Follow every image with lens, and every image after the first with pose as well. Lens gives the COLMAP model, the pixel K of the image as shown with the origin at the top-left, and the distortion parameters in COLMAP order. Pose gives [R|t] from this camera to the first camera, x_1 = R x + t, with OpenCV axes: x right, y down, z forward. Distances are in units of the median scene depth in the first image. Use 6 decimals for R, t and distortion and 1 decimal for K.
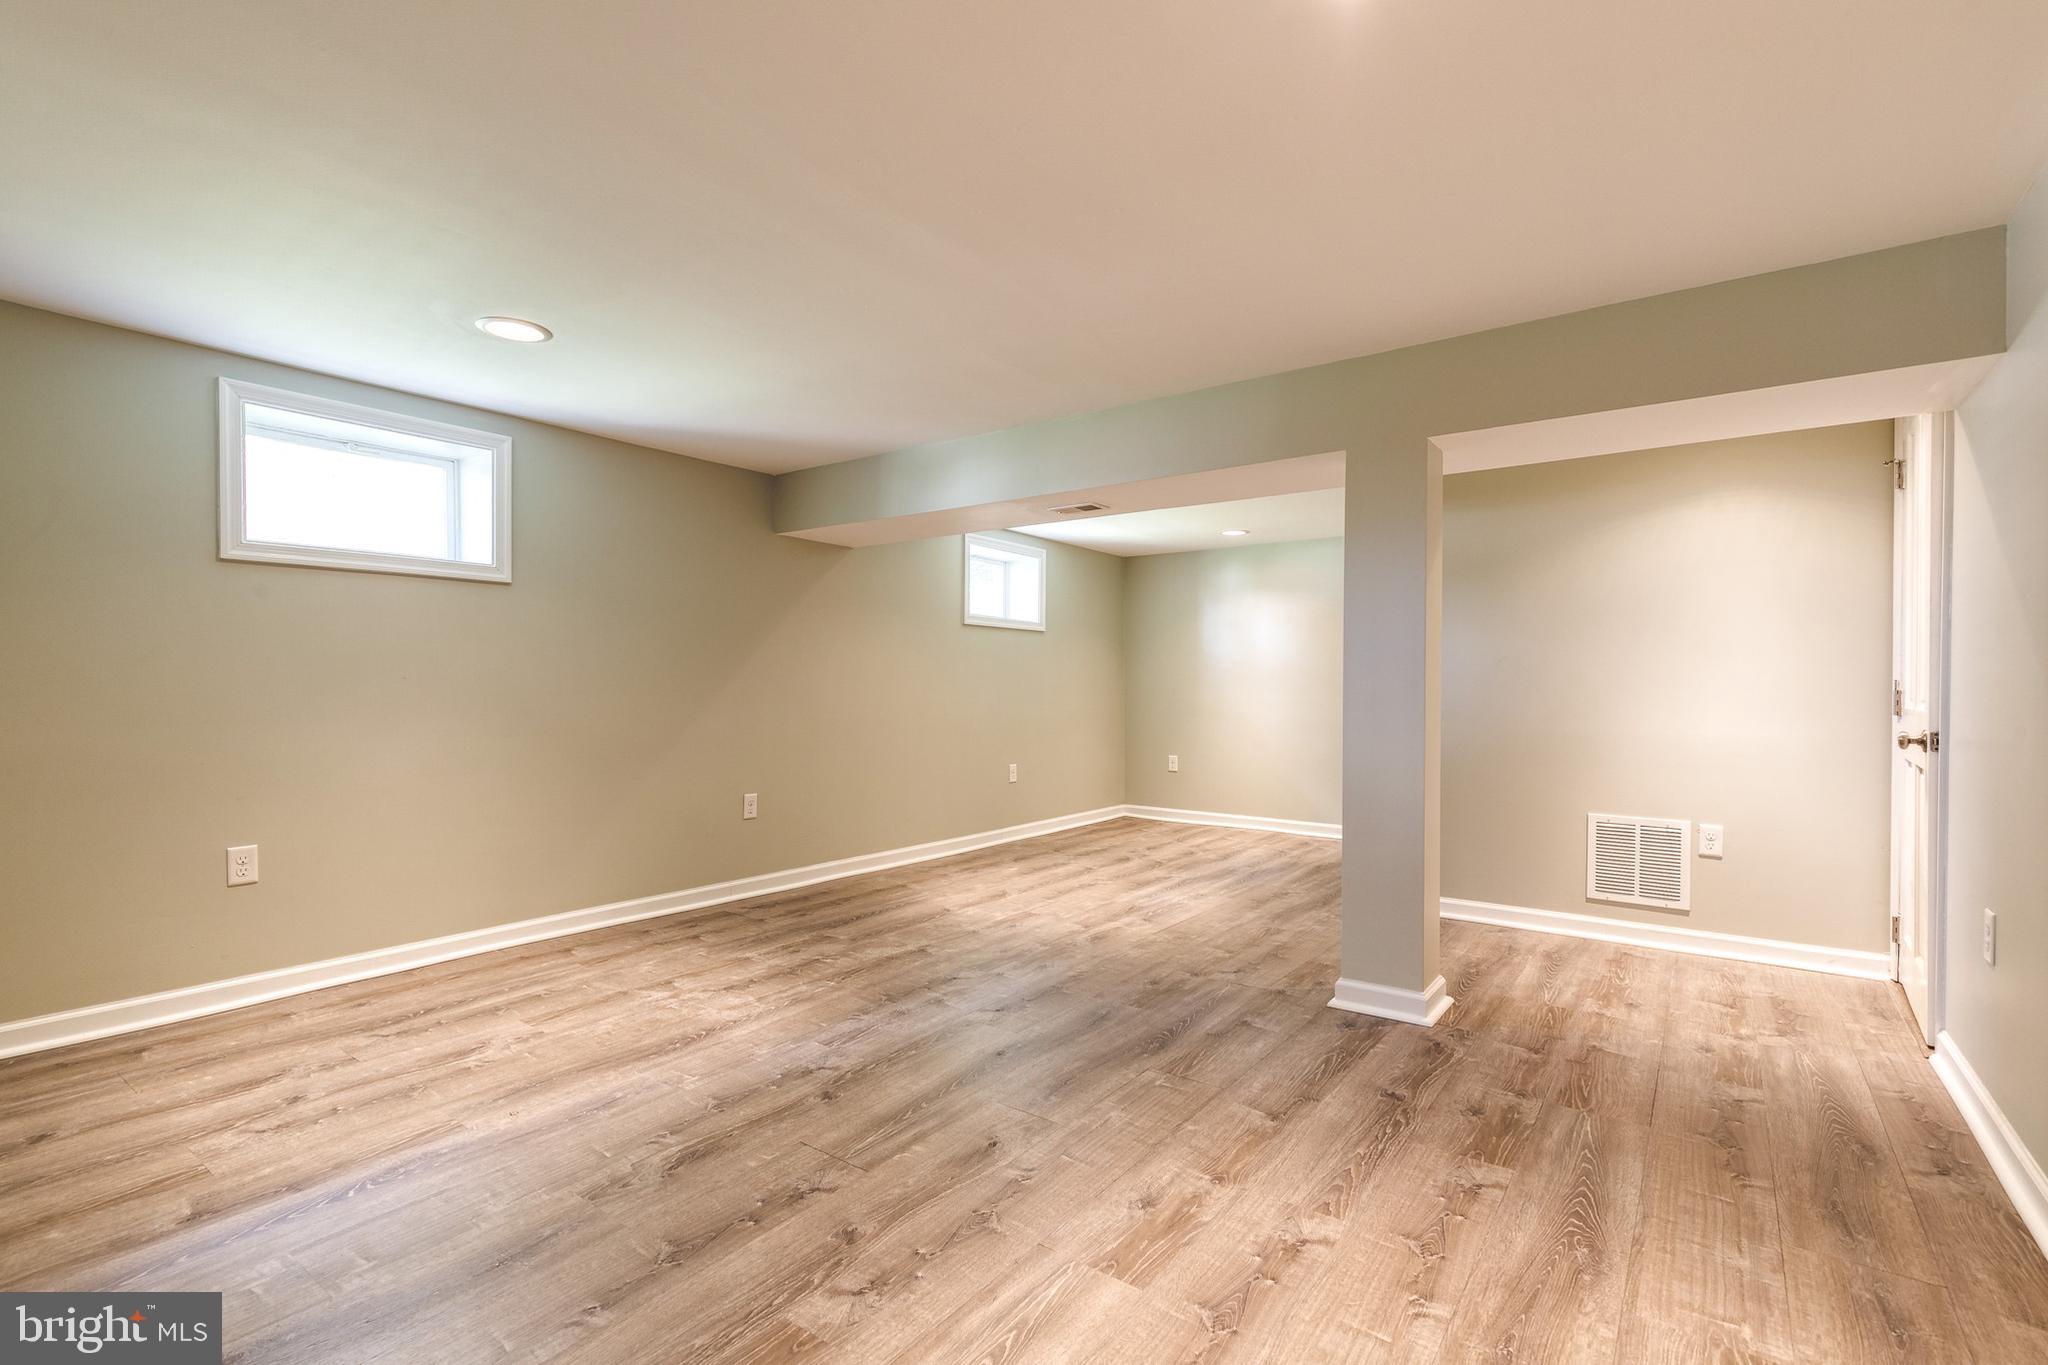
lens RADIAL K [[929.1, 0, 1024.3], [0, 929.1, 687.8], [0, 0, 1]] dist [0.010972, -0.003153]
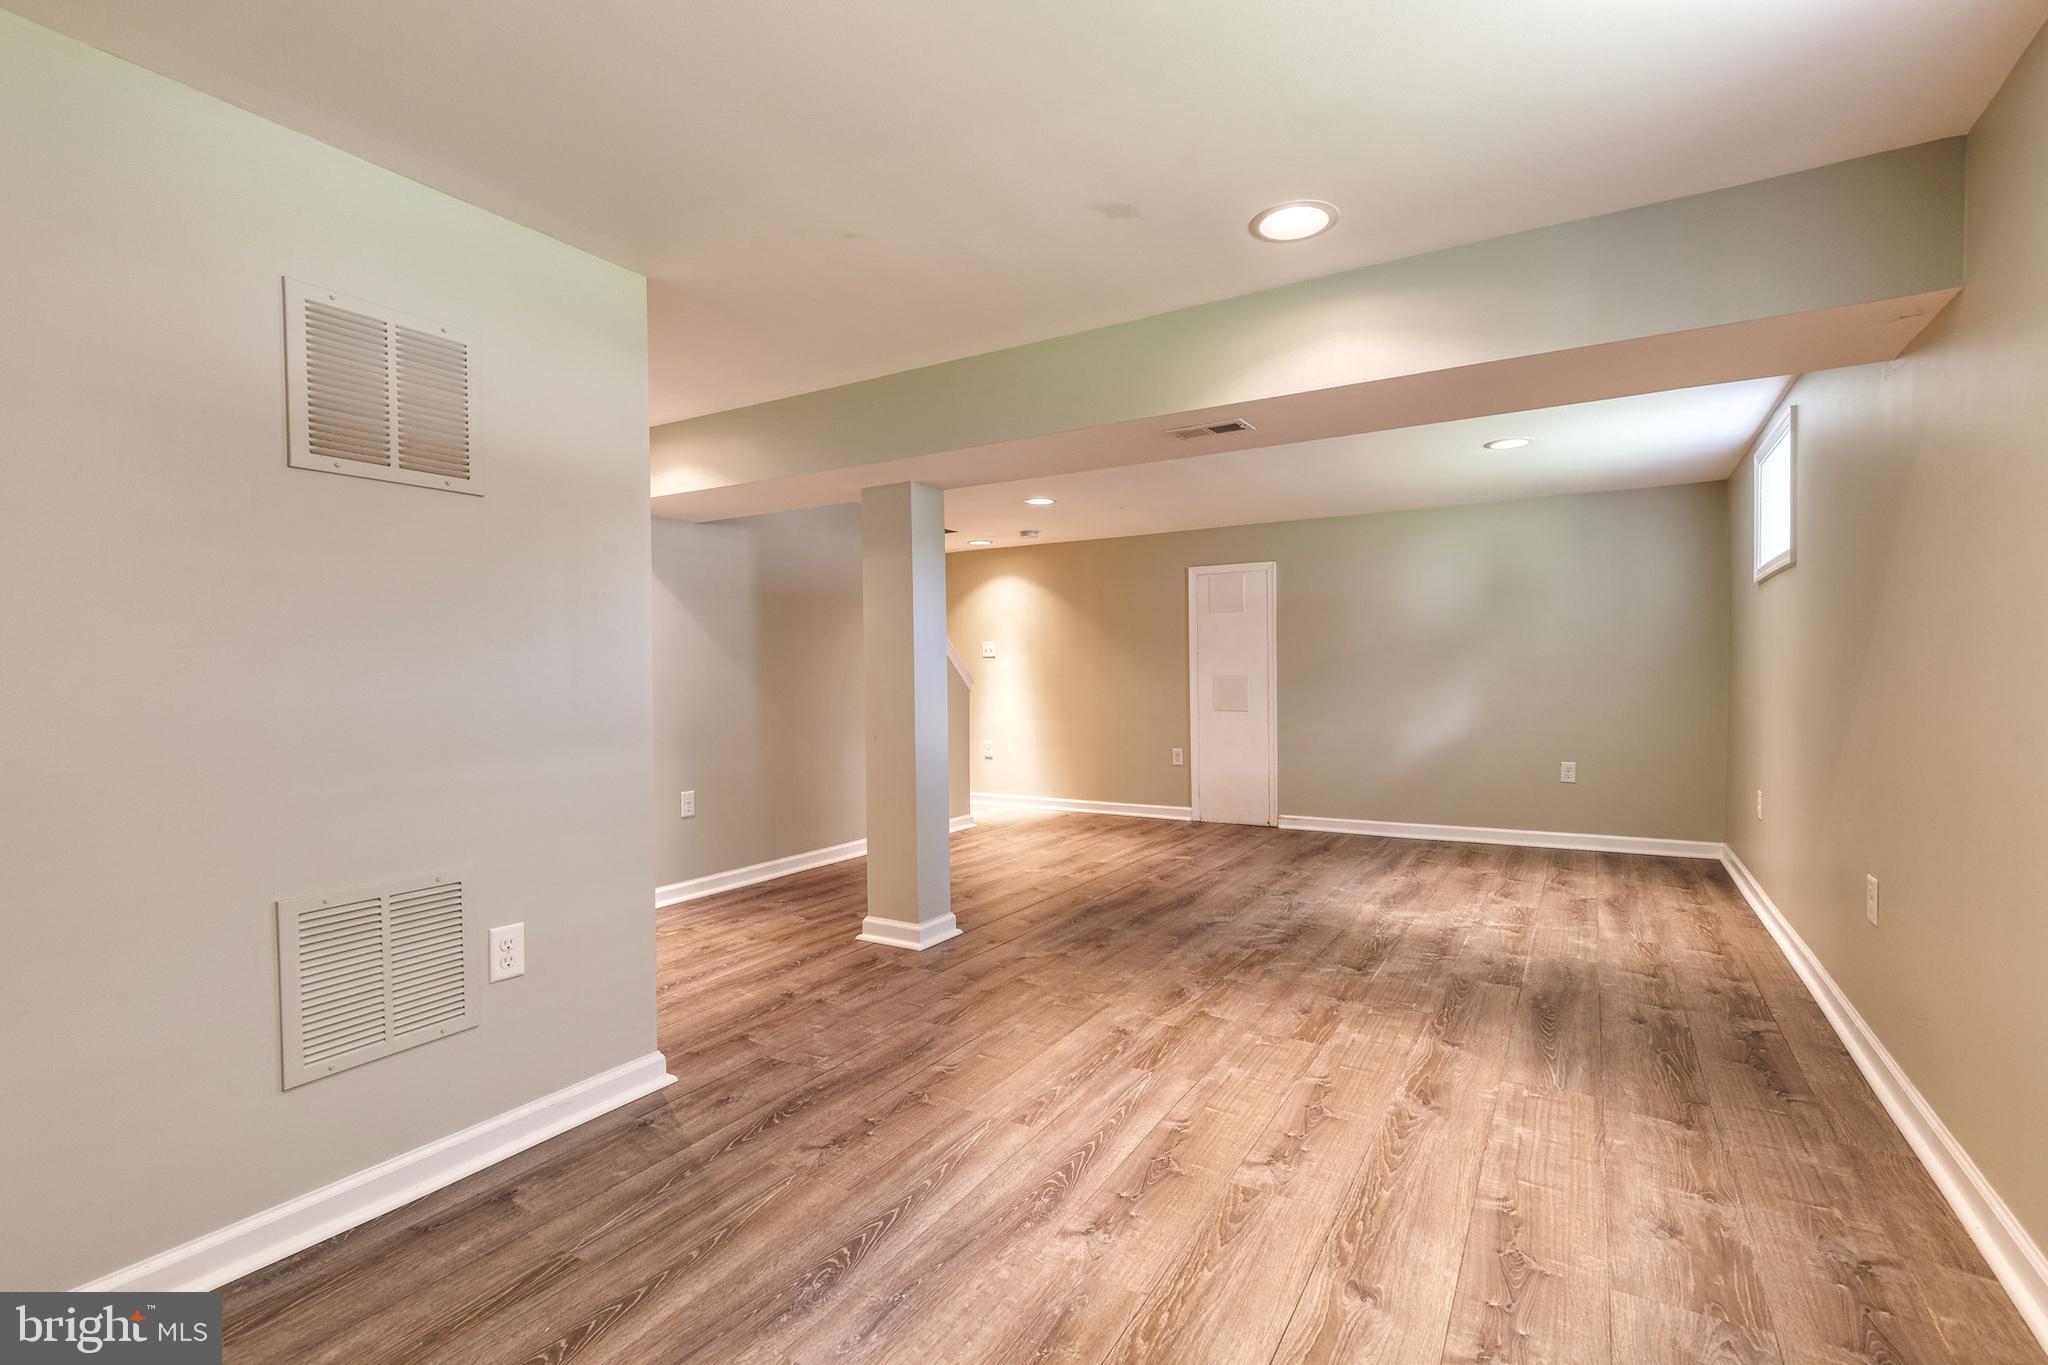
lens RADIAL K [[929.1, 0, 1024.5], [0, 929.1, 684.5], [0, 0, 1]] dist [0.010972, -0.003153]
pose [[-0.995424, 0.008560, -0.095173, 0.302466], [0.007829, 0.999937, 0.008051, -0.003645], [0.095236, 0.007269, -0.995428, 1.905378]]
